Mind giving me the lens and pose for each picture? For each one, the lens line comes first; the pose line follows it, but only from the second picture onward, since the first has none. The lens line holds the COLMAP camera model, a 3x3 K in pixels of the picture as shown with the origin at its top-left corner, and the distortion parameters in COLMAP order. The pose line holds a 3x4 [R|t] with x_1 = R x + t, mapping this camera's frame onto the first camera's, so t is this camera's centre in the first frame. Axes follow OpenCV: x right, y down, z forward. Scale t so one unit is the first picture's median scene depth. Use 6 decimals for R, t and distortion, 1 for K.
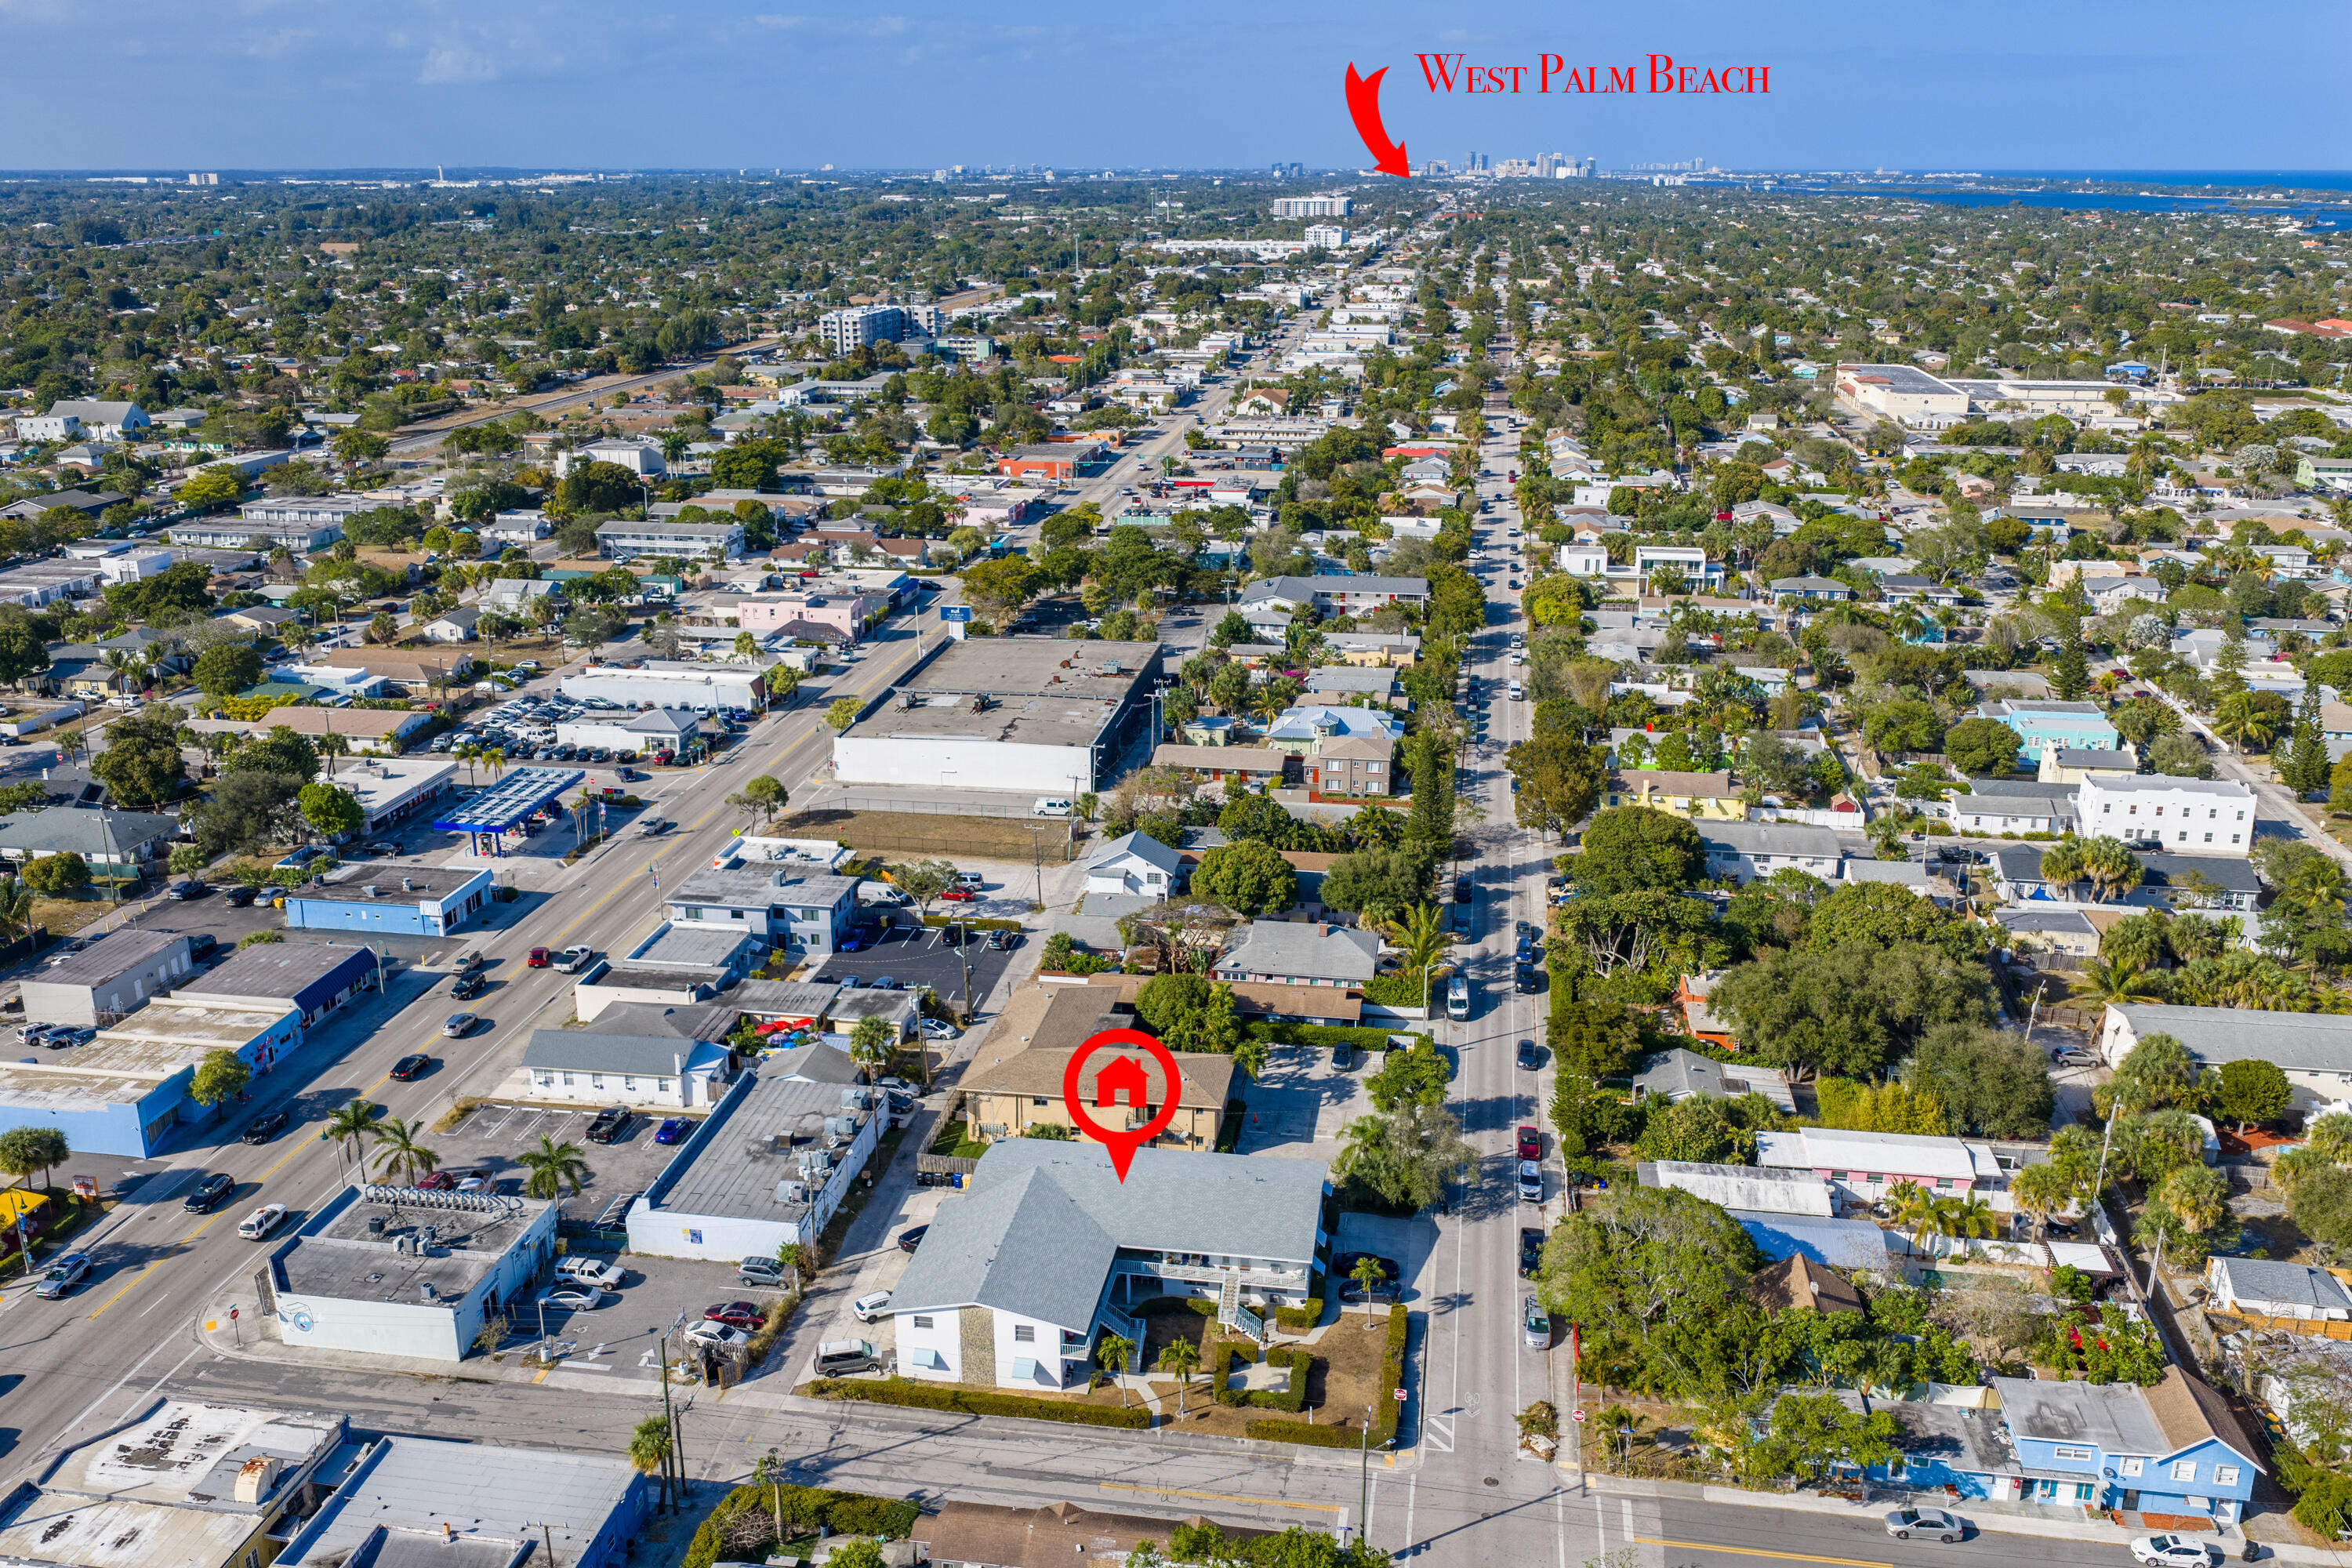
lens RADIAL K [[1942.3, 0, 1177.2], [0, 1942.3, 776.8], [0, 0, 1]] dist [0.011529, -0.015343]
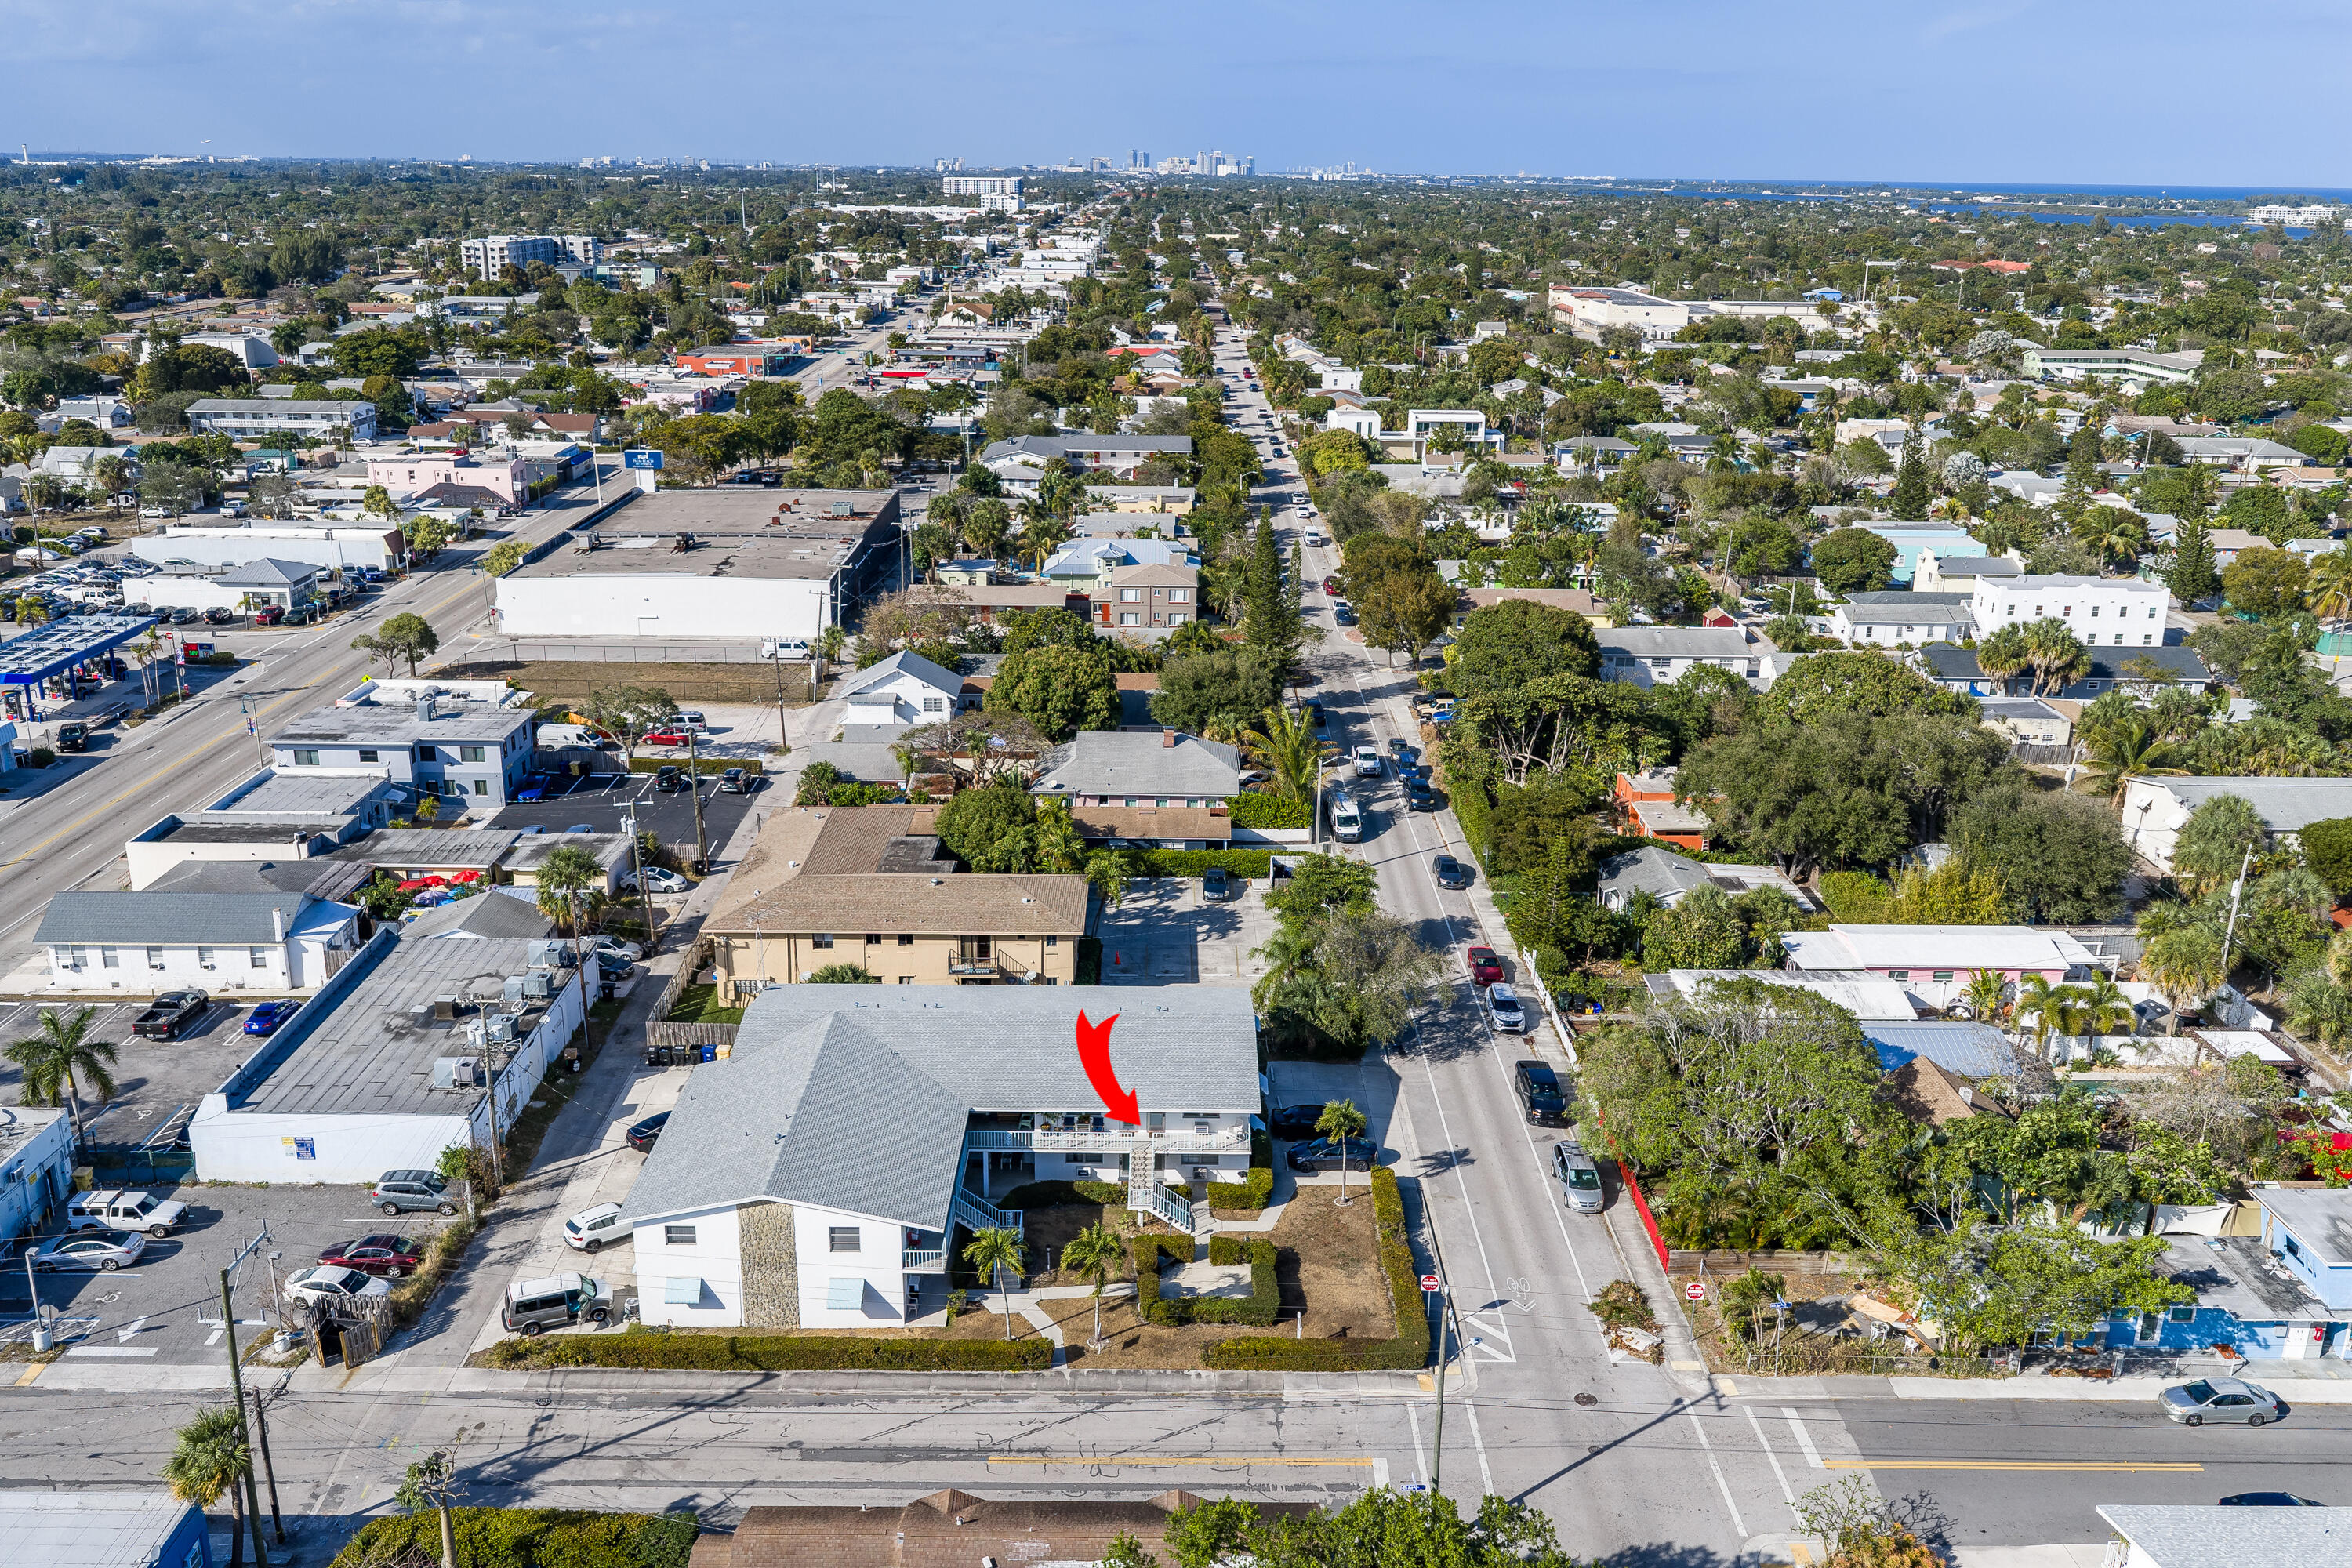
lens RADIAL K [[1942.3, 0, 1177.2], [0, 1942.3, 776.8], [0, 0, 1]] dist [0.011529, -0.015343]
pose [[0.986194, -0.036357, 0.161551, -0.047871], [0.036487, 0.999332, 0.002162, 0.095862], [-0.161522, 0.003763, 0.986862, 0.245587]]
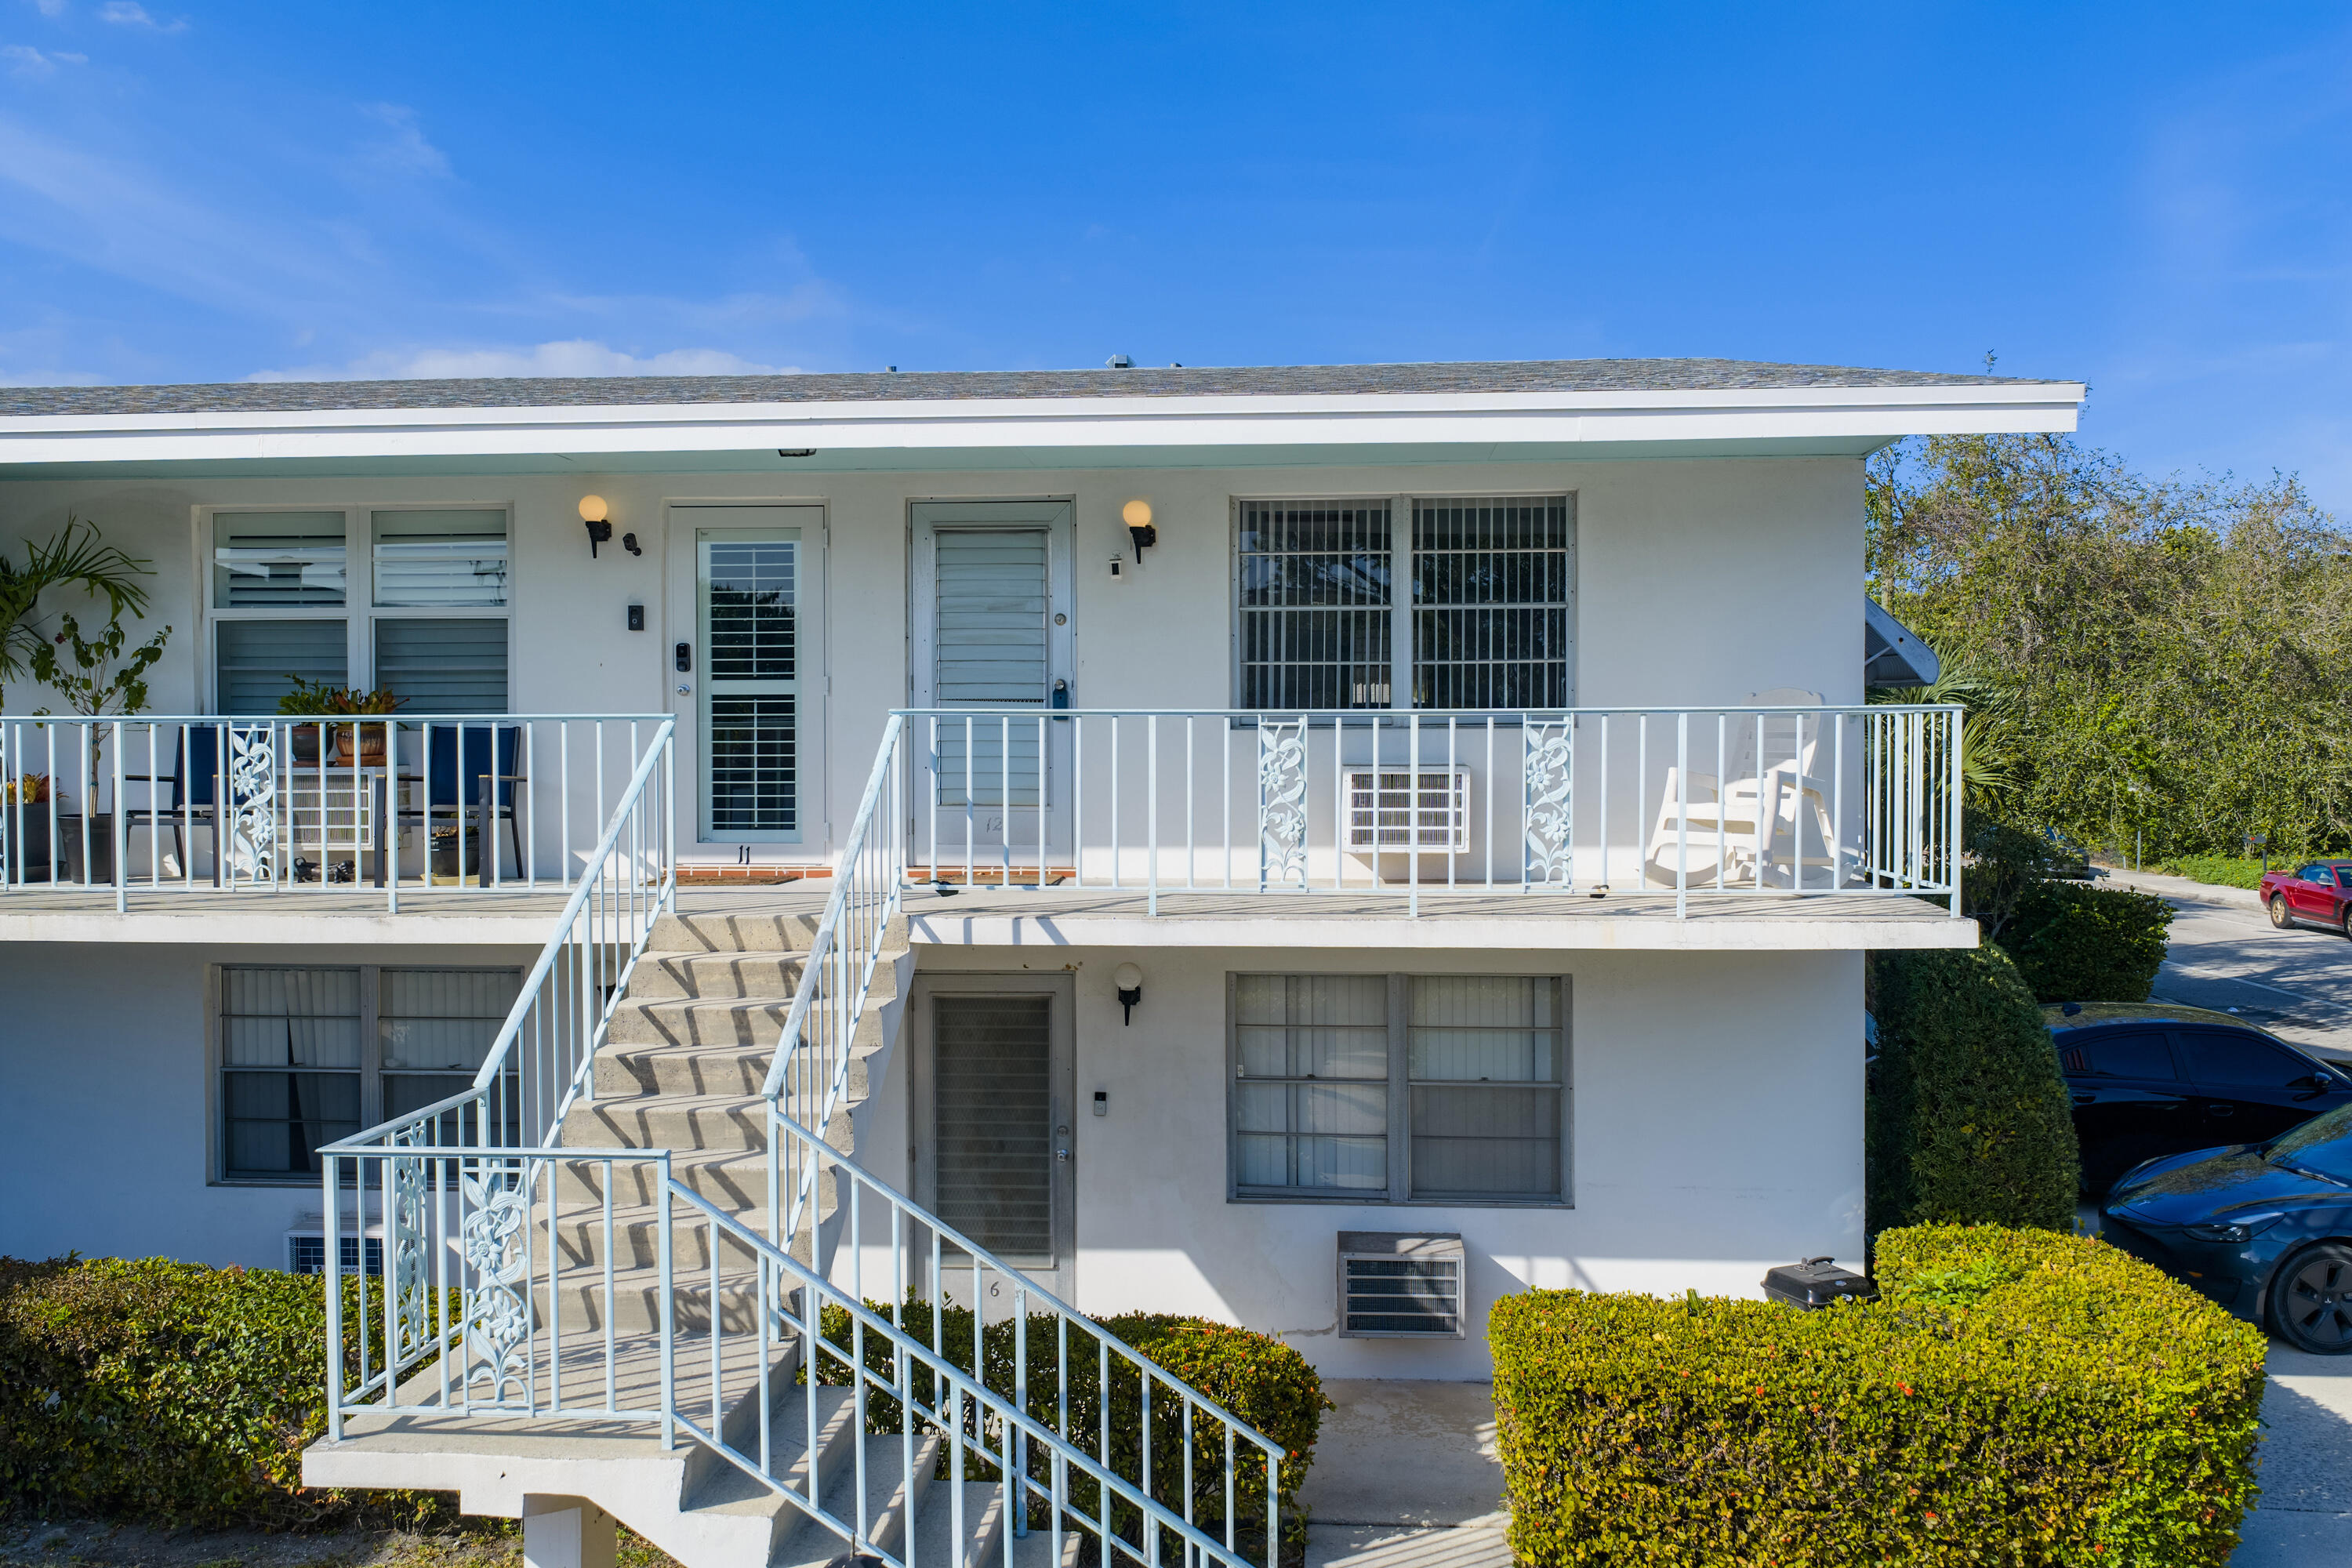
lens RADIAL K [[1983.3, 0, 1173.5], [0, 1983.3, 761.4], [0, 0, 1]] dist [0.002196, -0.002840]
pose [[0.996613, -0.002017, 0.082215, 0.026745], [0.024670, 0.960990, -0.275481, 0.203884], [-0.078452, 0.276576, 0.957784, 0.698699]]
